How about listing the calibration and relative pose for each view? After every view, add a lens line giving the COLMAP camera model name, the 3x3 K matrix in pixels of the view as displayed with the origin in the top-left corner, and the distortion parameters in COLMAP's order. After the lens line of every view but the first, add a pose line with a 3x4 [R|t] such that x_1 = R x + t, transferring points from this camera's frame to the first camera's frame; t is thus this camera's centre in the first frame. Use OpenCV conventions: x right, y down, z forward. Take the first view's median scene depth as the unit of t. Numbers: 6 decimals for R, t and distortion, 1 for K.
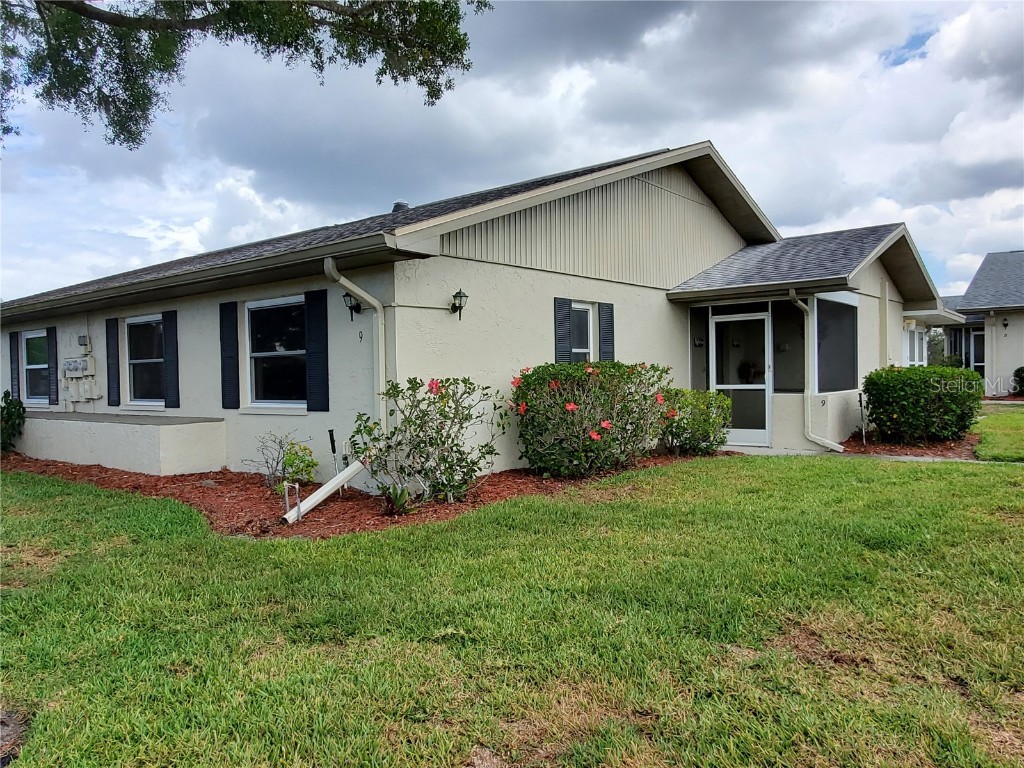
lens RADIAL K [[786.3, 0, 511.4], [0, 786.3, 385.7], [0, 0, 1]] dist [-0.003786, -0.005416]
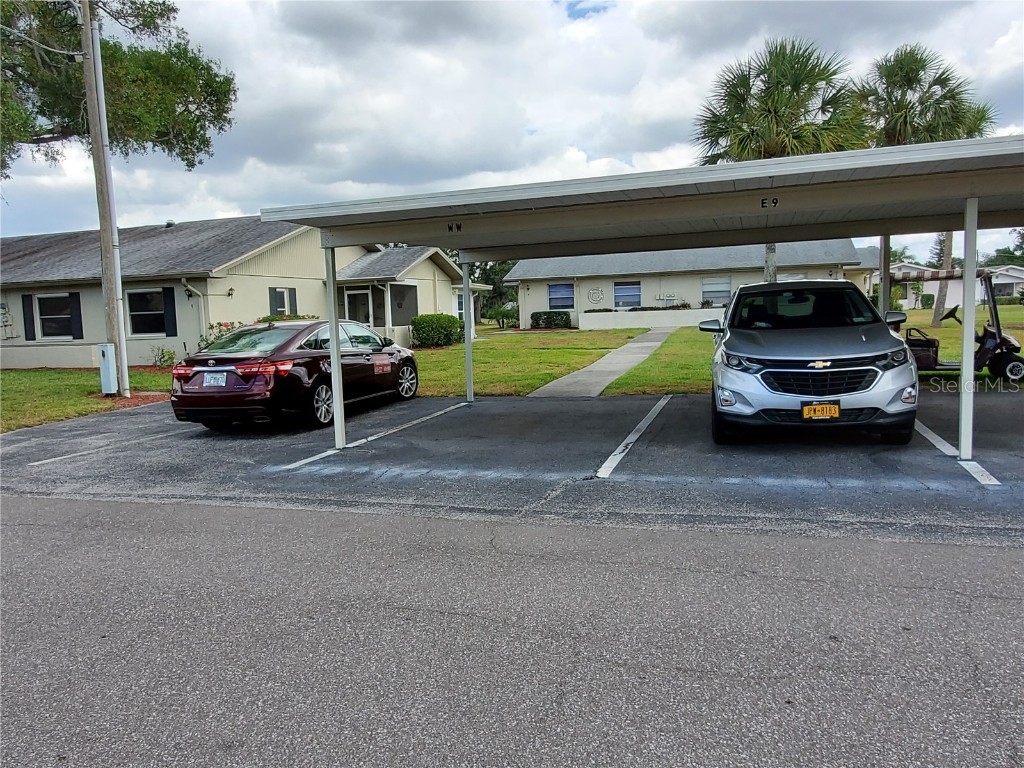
lens RADIAL K [[786.3, 0, 511.4], [0, 786.3, 385.7], [0, 0, 1]] dist [-0.003786, -0.005416]
pose [[0.930954, -0.045813, 0.362252, -0.125277], [0.020773, 0.997136, 0.072720, 0.023777], [-0.364546, -0.060174, 0.929239, -1.355516]]
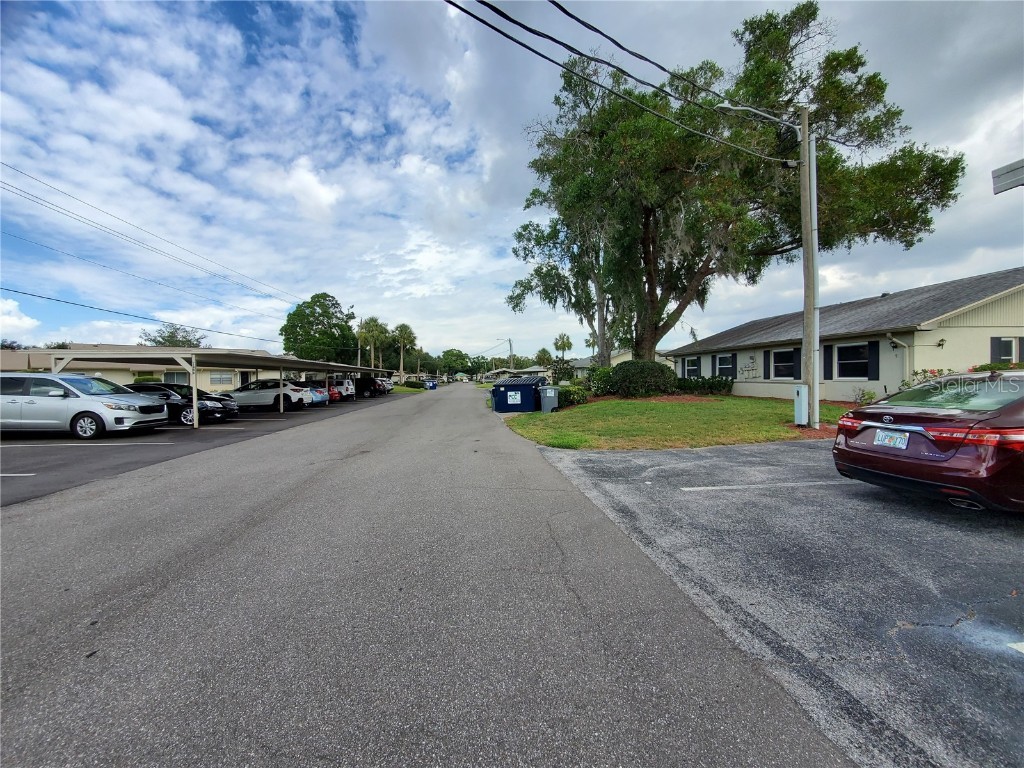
lens RADIAL K [[409.8, 0, 512.0], [0, 409.8, 384.0], [0, 0, 1]] dist [-0.000383, -0.000709]
pose [[0.708374, 0.021504, -0.705509, -0.096143], [-0.007034, 0.999701, 0.023409, 0.015734], [0.705802, -0.011620, 0.708314, -0.915410]]
